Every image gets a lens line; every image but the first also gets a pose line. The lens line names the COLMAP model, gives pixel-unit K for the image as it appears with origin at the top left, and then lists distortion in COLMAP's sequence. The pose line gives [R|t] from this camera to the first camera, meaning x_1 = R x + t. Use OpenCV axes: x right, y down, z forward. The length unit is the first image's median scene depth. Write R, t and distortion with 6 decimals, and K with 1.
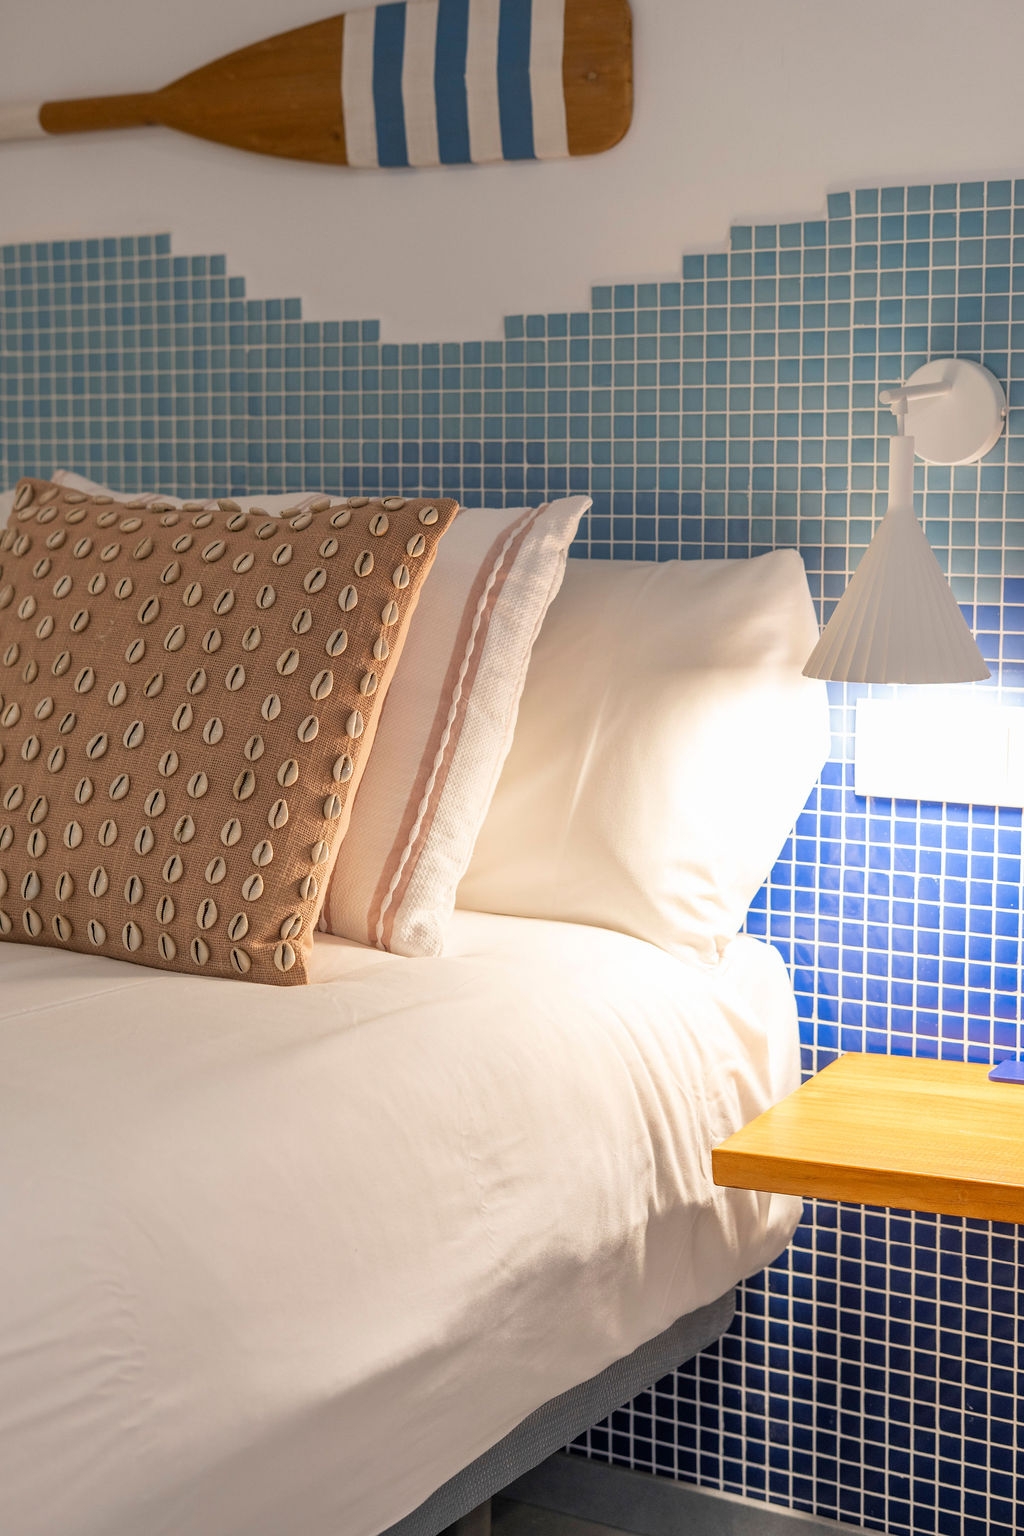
lens RADIAL K [[2359.5, 0, 549.3], [0, 2359.5, 654.6], [0, 0, 1]] dist [0.009944, 0.006248]
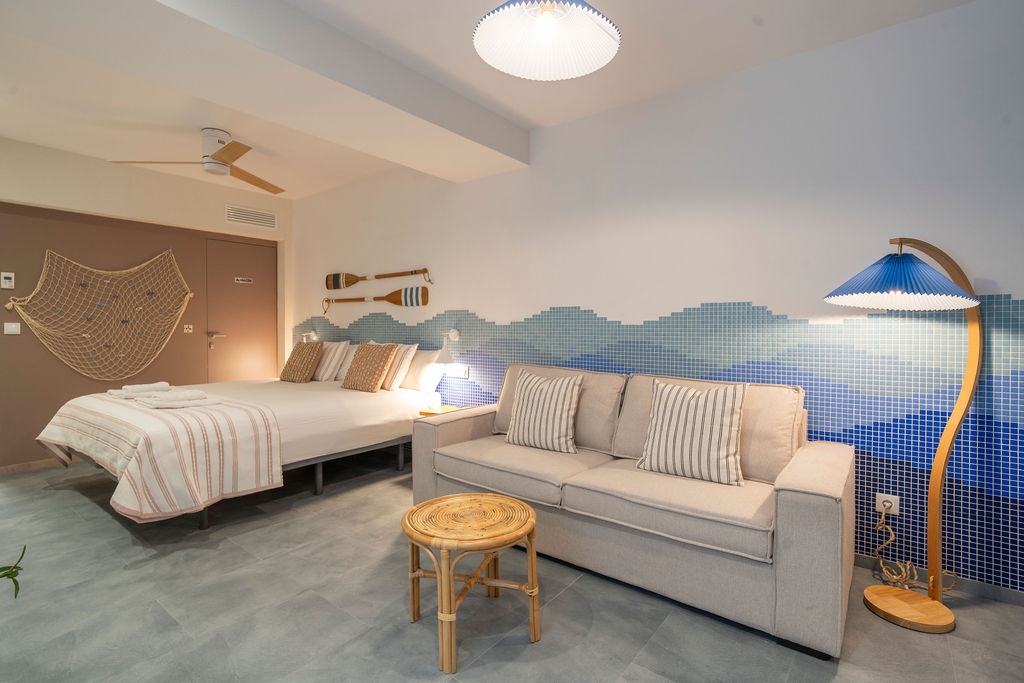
lens RADIAL K [[492.5, 0, 524.5], [0, 492.5, 335.9], [0, 0, 1]] dist [-0.016440, 0.000606]
pose [[0.995676, -0.000019, -0.092897, 0.585890], [-0.006139, 0.997800, -0.066008, 0.026418], [0.092694, 0.066293, 0.993485, -0.844643]]
